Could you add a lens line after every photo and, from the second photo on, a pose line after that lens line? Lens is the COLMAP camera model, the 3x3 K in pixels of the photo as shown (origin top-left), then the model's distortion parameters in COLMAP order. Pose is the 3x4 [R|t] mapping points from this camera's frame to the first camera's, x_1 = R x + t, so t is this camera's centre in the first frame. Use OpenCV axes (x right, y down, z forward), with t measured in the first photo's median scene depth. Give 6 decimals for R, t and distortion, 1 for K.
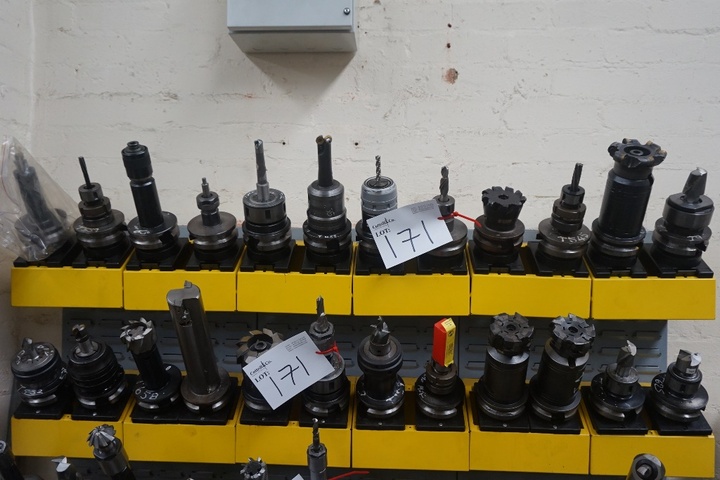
lens RADIAL K [[597.6, 0, 359.4], [0, 597.6, 240.7], [0, 0, 1]] dist [0.010734, 0.010941]
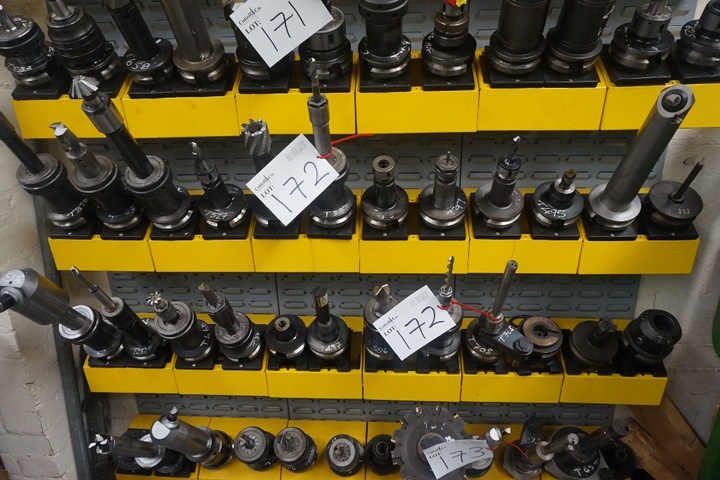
lens RADIAL K [[490.0, 0, 360.9], [0, 490.0, 239.5], [0, 0, 1]] dist [-0.010377, 0.003202]
pose [[0.999304, -0.029037, -0.023411, 0.007788], [0.035687, 0.926859, 0.373710, 0.241547], [0.010847, -0.374286, 0.927250, 0.188738]]
